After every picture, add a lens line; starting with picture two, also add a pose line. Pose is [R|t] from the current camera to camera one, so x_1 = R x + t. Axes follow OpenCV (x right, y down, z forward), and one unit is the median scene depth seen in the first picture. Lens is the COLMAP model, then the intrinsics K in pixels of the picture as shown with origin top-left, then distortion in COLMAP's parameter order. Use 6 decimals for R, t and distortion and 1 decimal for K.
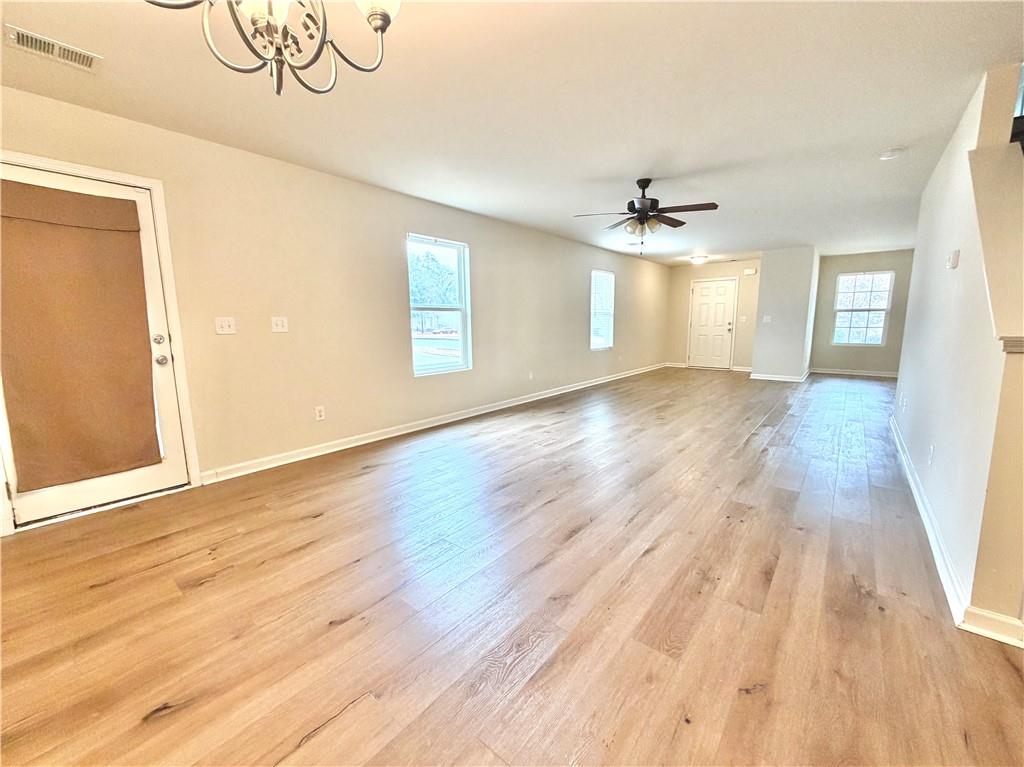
lens RADIAL K [[406.8, 0, 512.0], [0, 406.8, 383.5], [0, 0, 1]] dist [0.000198, 0.000098]
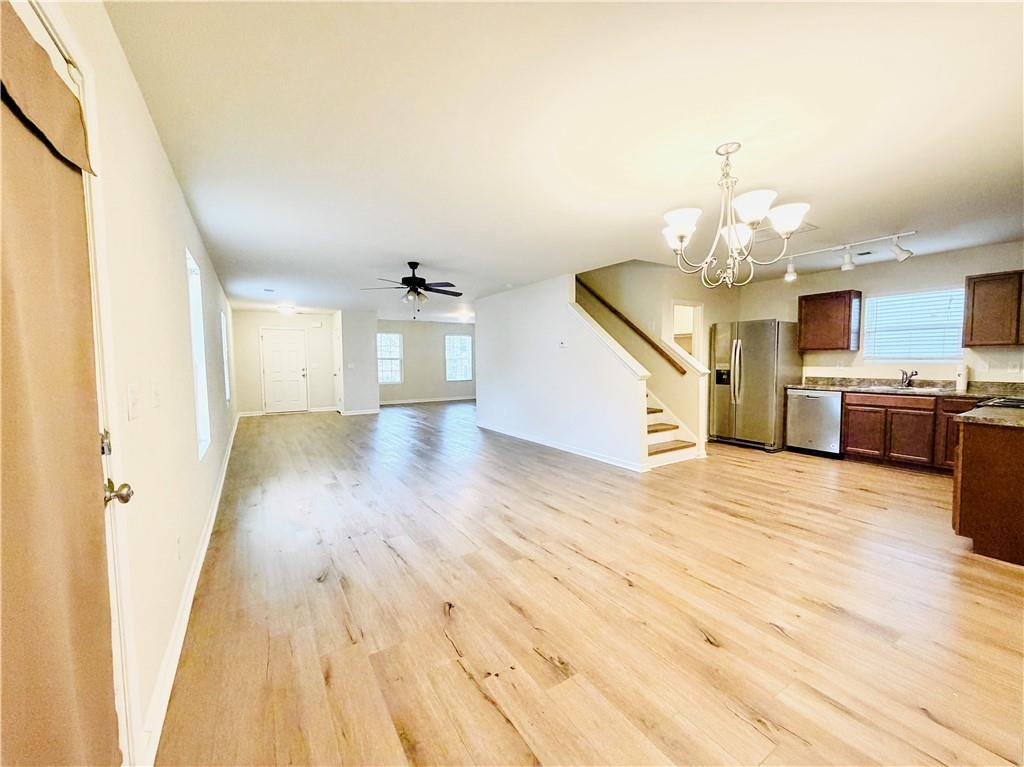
lens RADIAL K [[408.6, 0, 512.7], [0, 408.6, 385.3], [0, 0, 1]] dist [-0.000981, 0.000238]
pose [[0.307749, -0.051828, 0.950055, -1.313432], [0.147527, 0.989039, 0.006167, -0.121615], [-0.939961, 0.138261, 0.312021, 0.586674]]
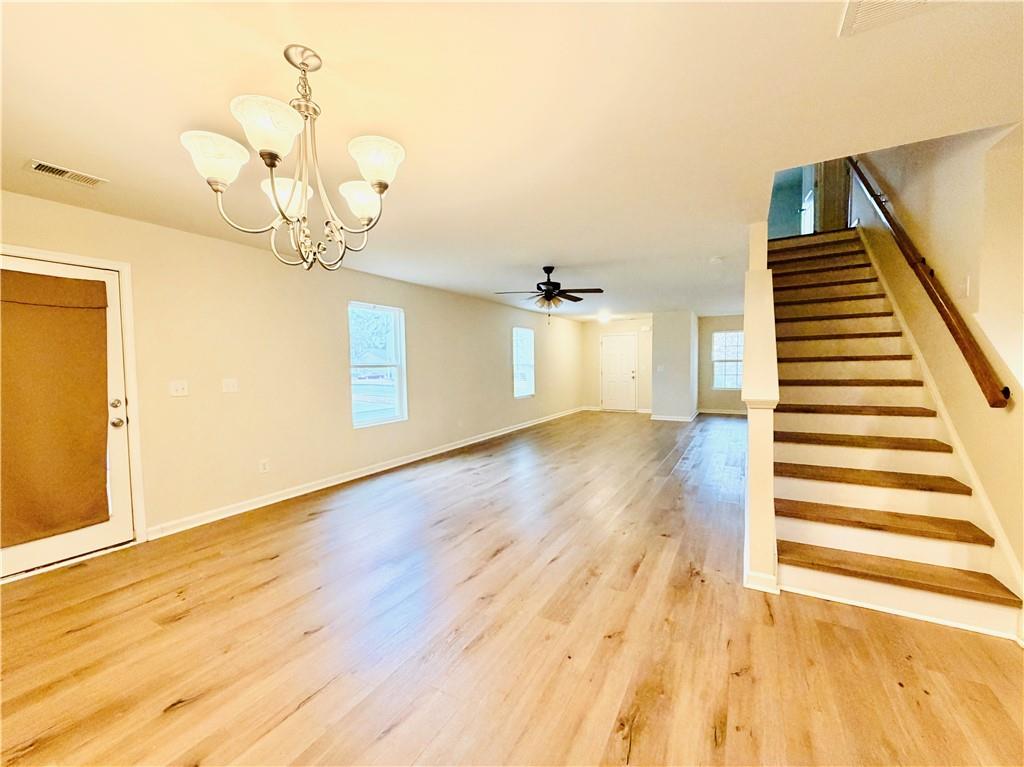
lens RADIAL K [[406.8, 0, 512.0], [0, 406.8, 383.5], [0, 0, 1]] dist [0.000198, 0.000098]
pose [[0.984970, -0.011728, 0.172326, -0.016174], [0.029922, 0.994193, -0.103366, -0.020735], [-0.170113, 0.106969, 0.979602, -0.293740]]
